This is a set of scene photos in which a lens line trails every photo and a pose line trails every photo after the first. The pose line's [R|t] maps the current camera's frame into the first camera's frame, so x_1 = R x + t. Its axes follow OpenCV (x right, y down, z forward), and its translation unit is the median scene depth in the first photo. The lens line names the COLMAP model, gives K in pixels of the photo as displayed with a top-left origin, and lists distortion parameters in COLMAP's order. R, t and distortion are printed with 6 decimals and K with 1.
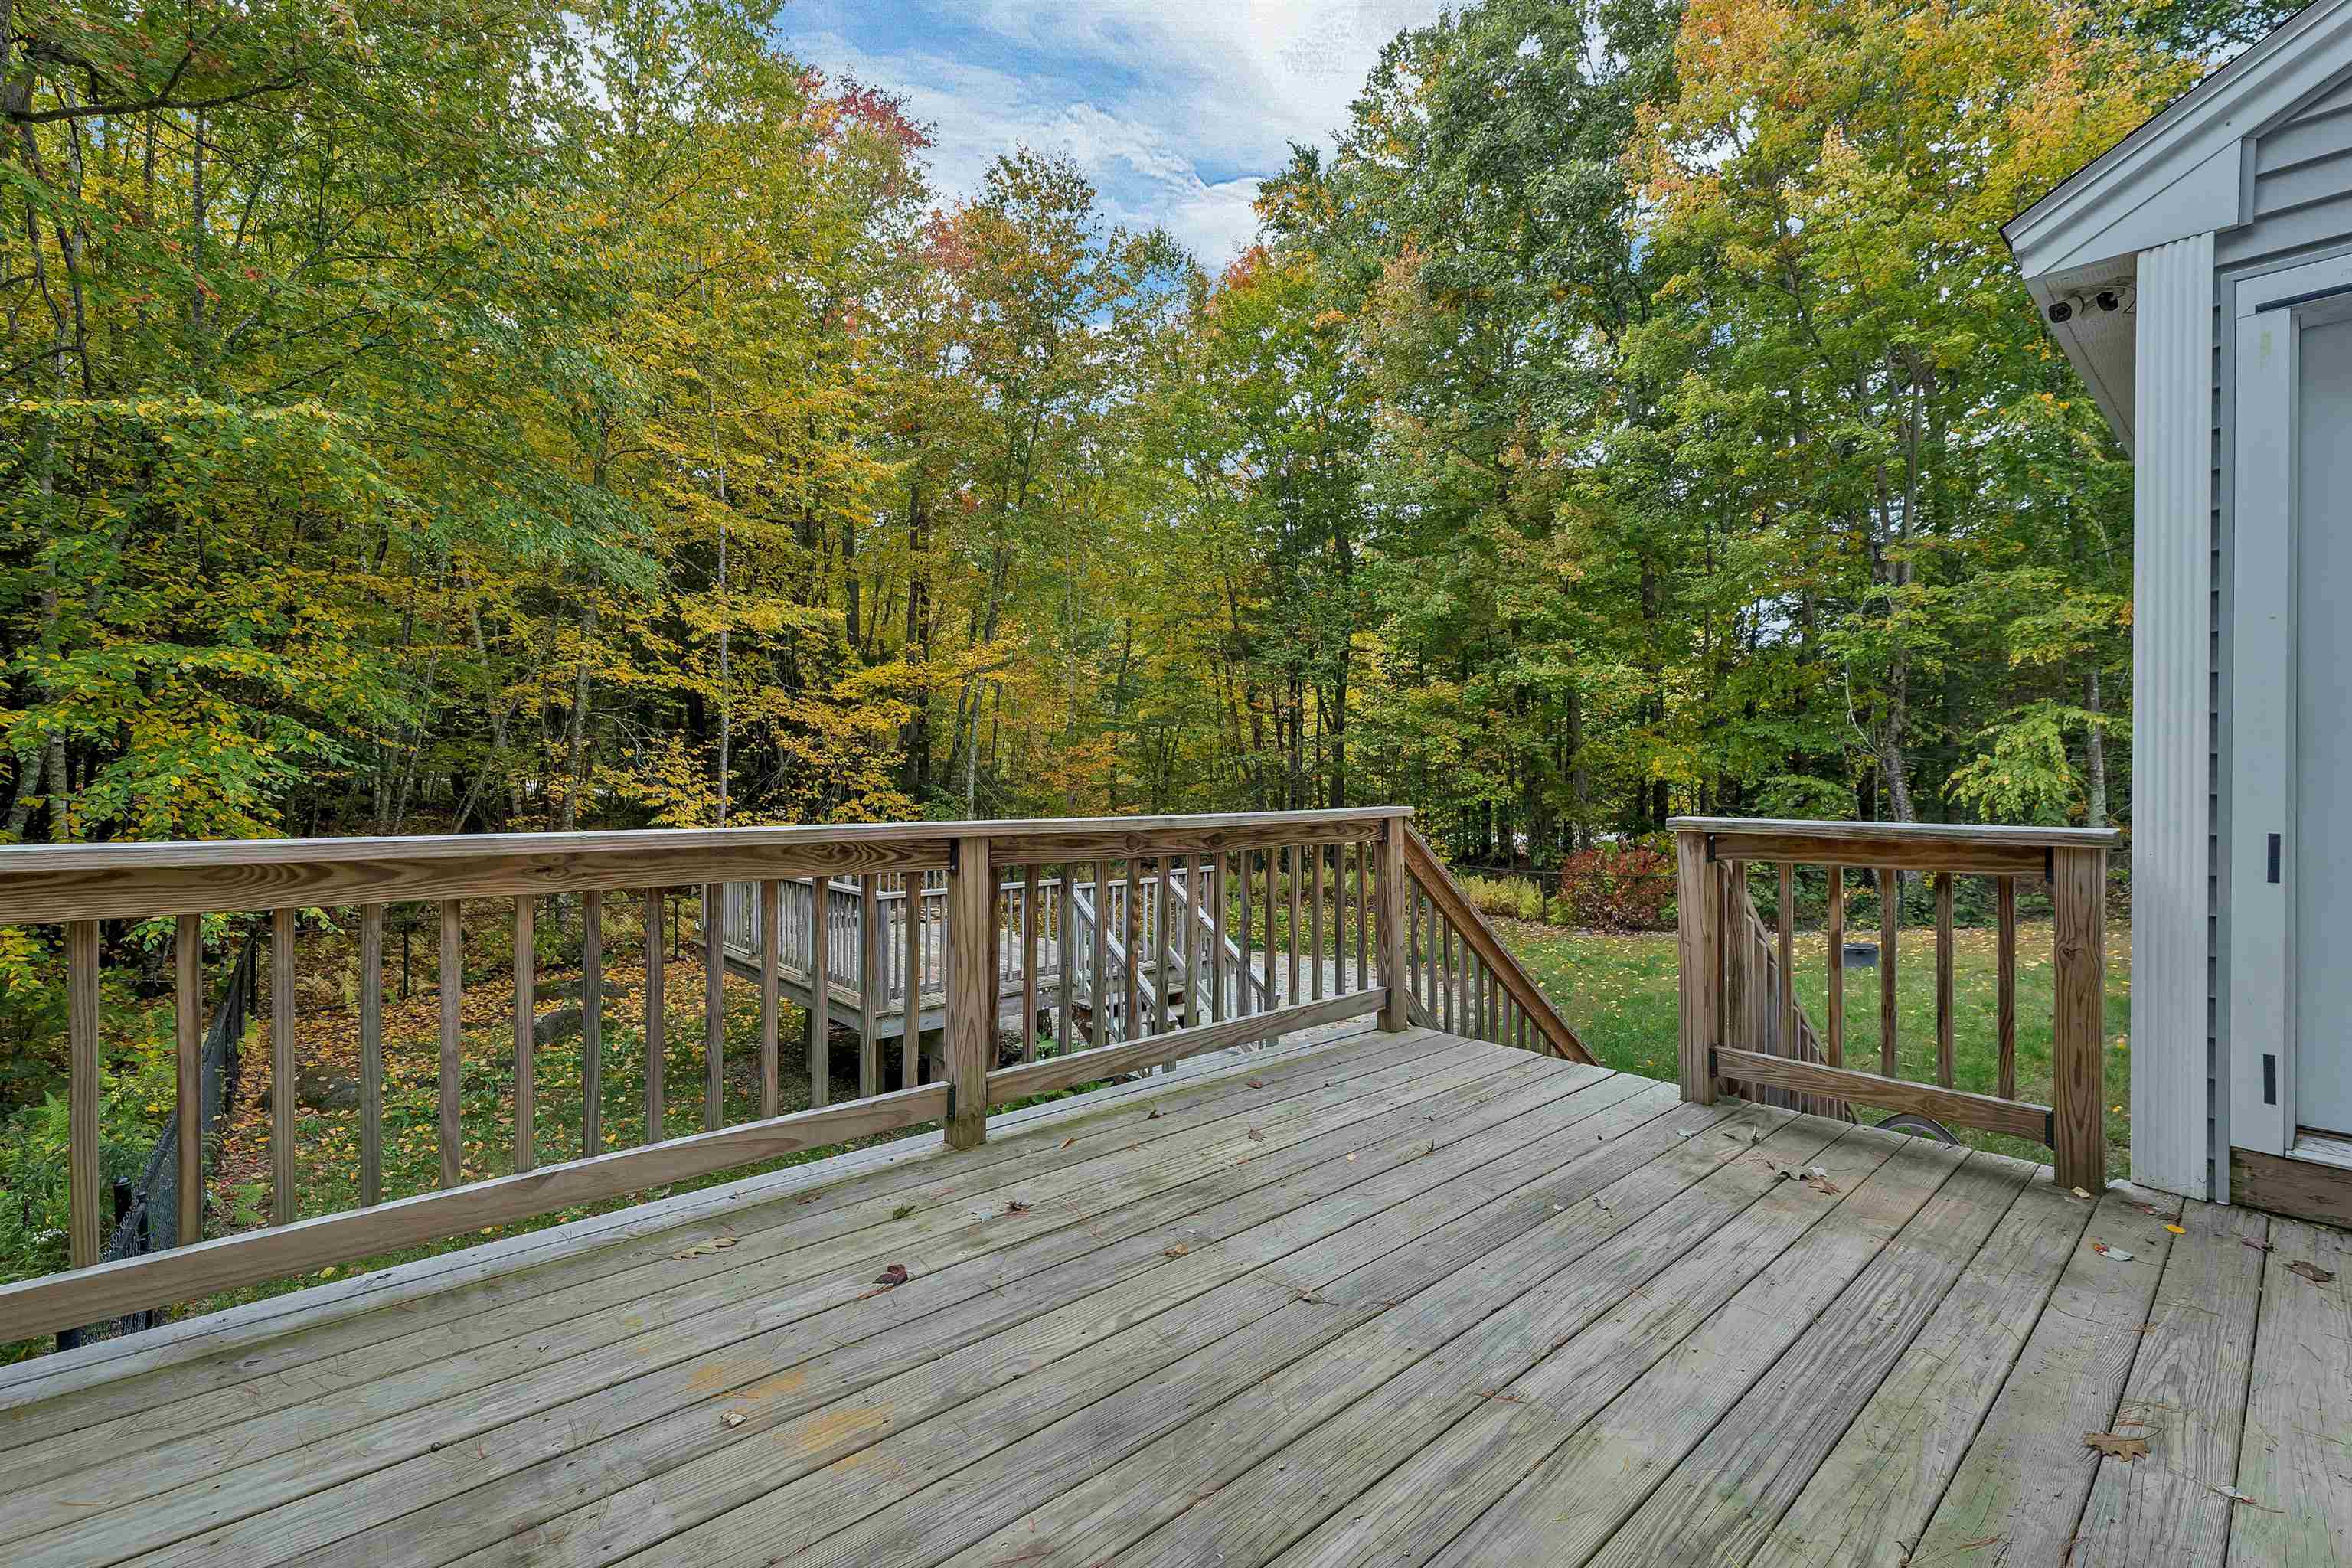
lens RADIAL K [[1013.2, 0, 1171.0], [0, 1013.2, 770.3], [0, 0, 1]] dist [0.003799, -0.000082]
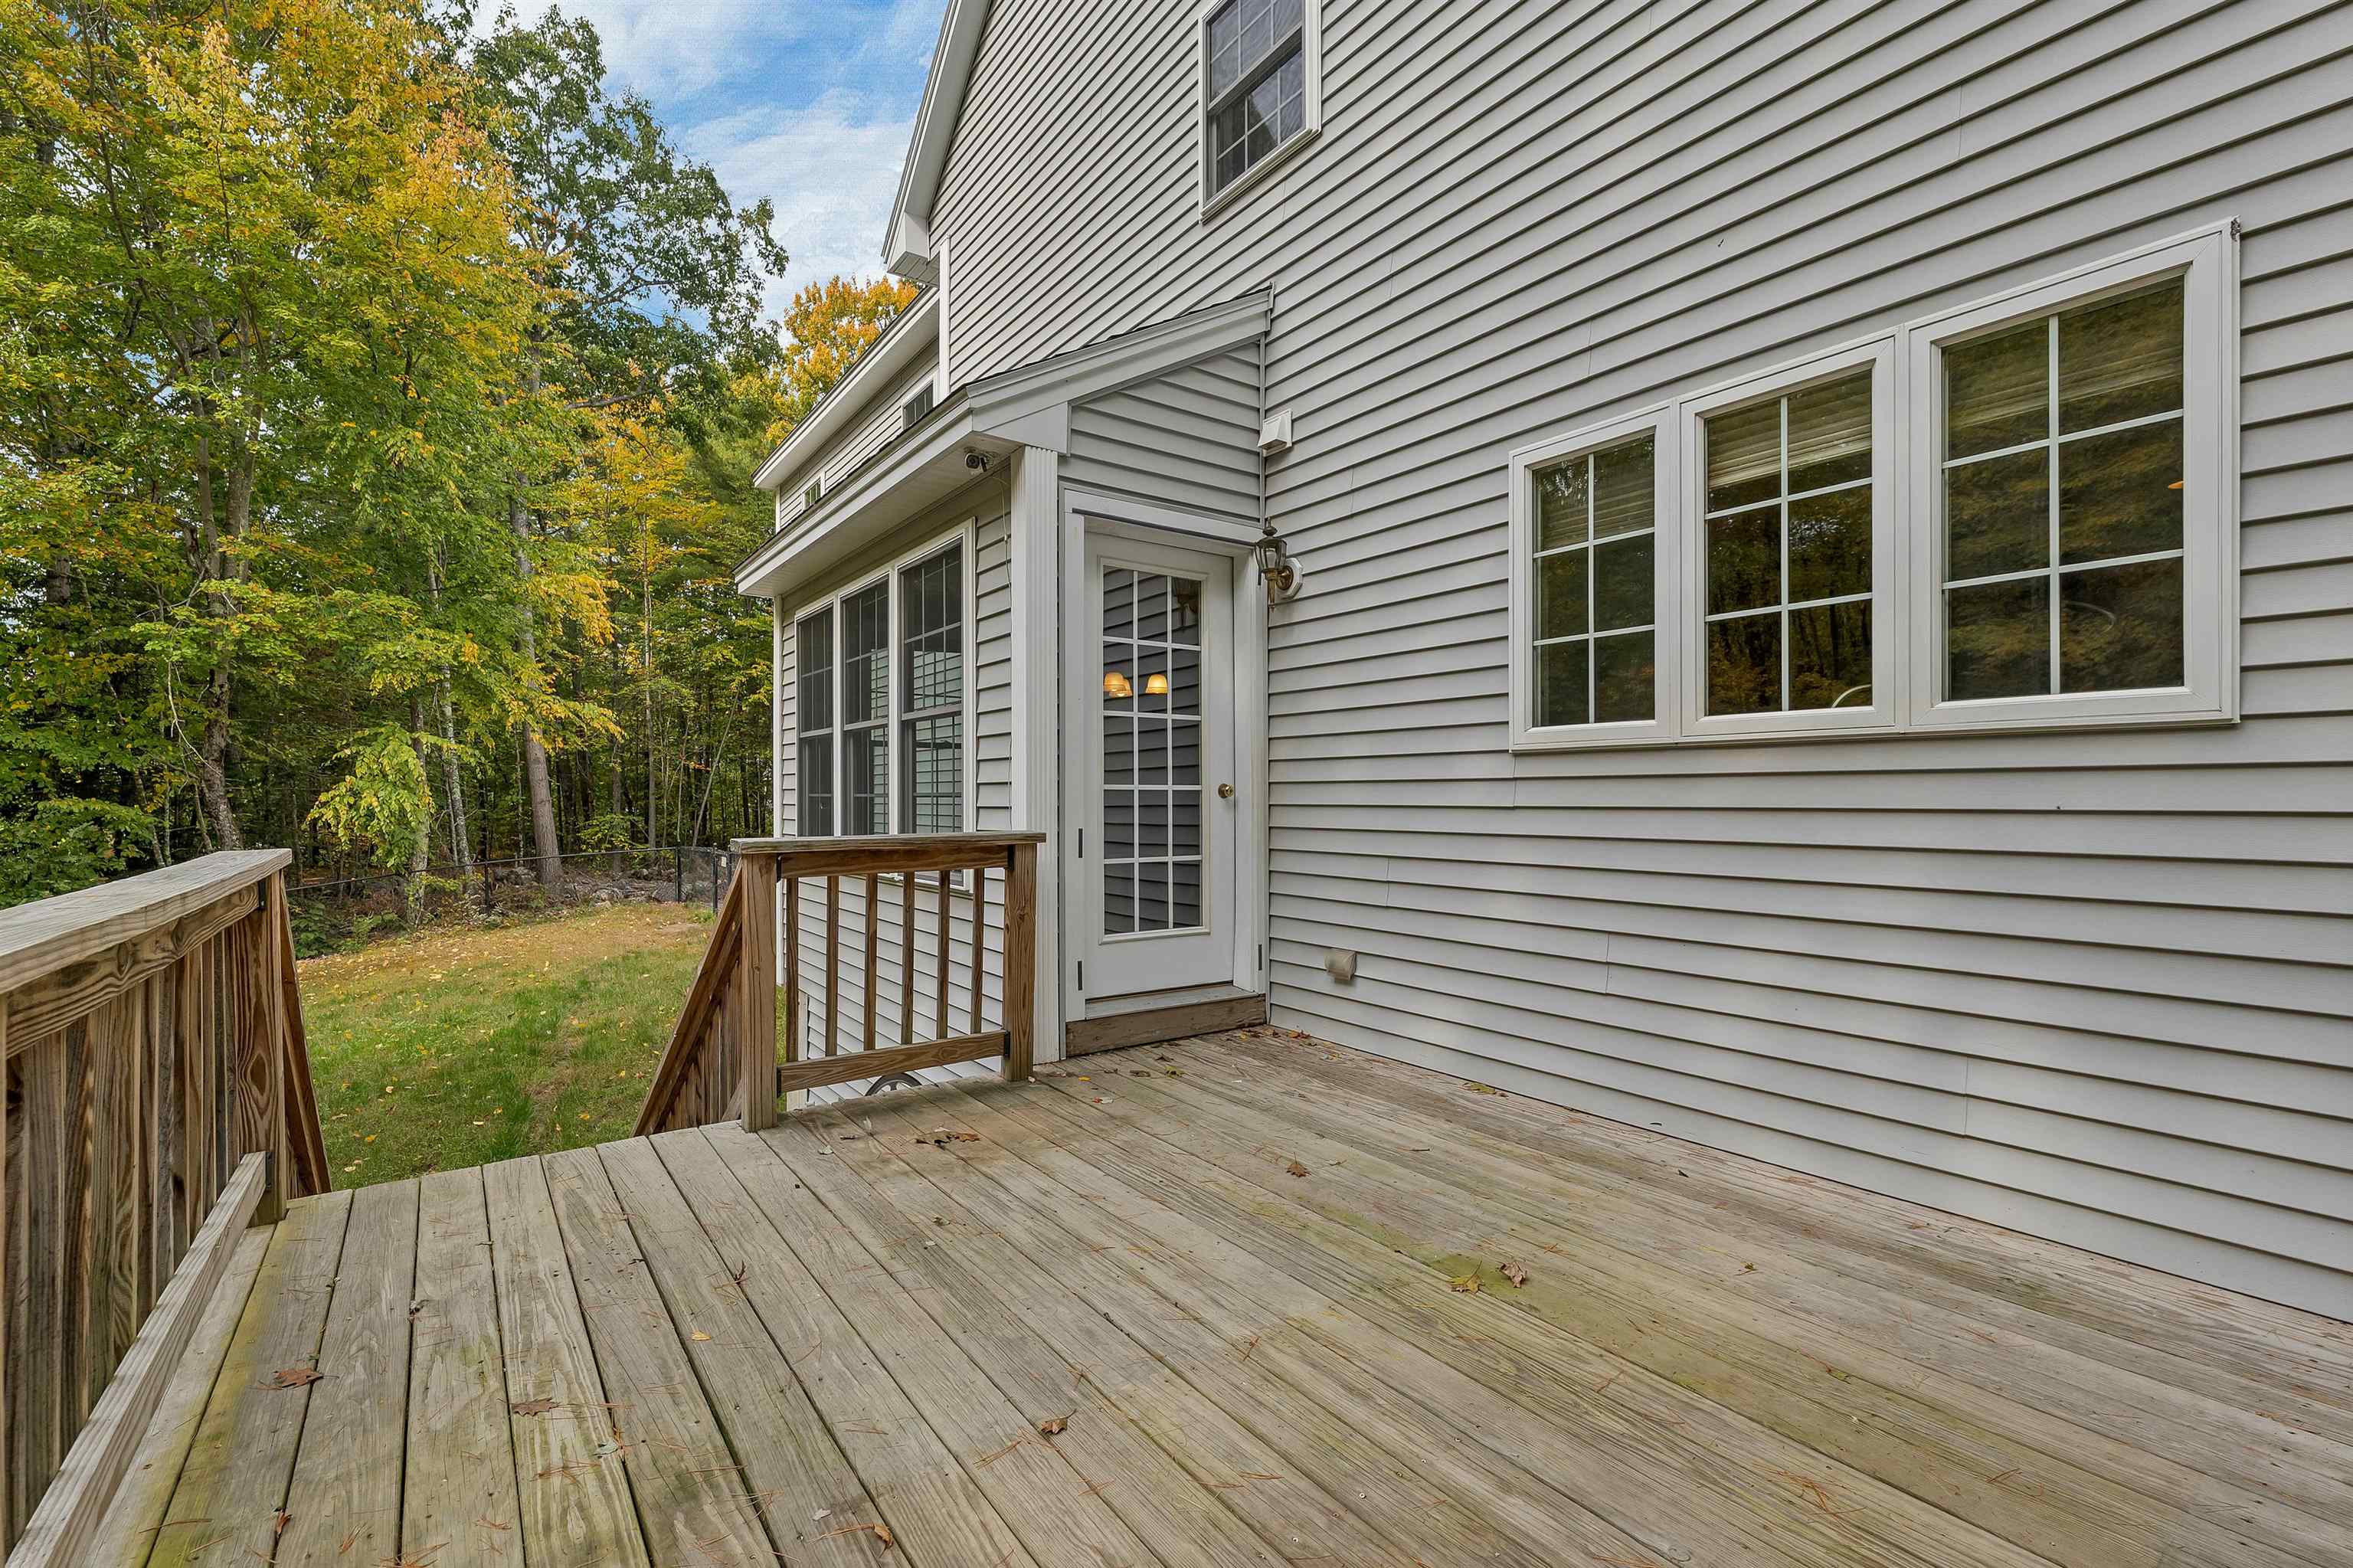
lens RADIAL K [[1013.7, 0, 1170.9], [0, 1013.7, 795.7], [0, 0, 1]] dist [0.003799, -0.000082]
pose [[0.108451, -0.004947, 0.994090, -0.511289], [0.001661, 0.999987, 0.004795, 0.001129], [-0.994100, 0.001132, 0.108458, 0.620279]]
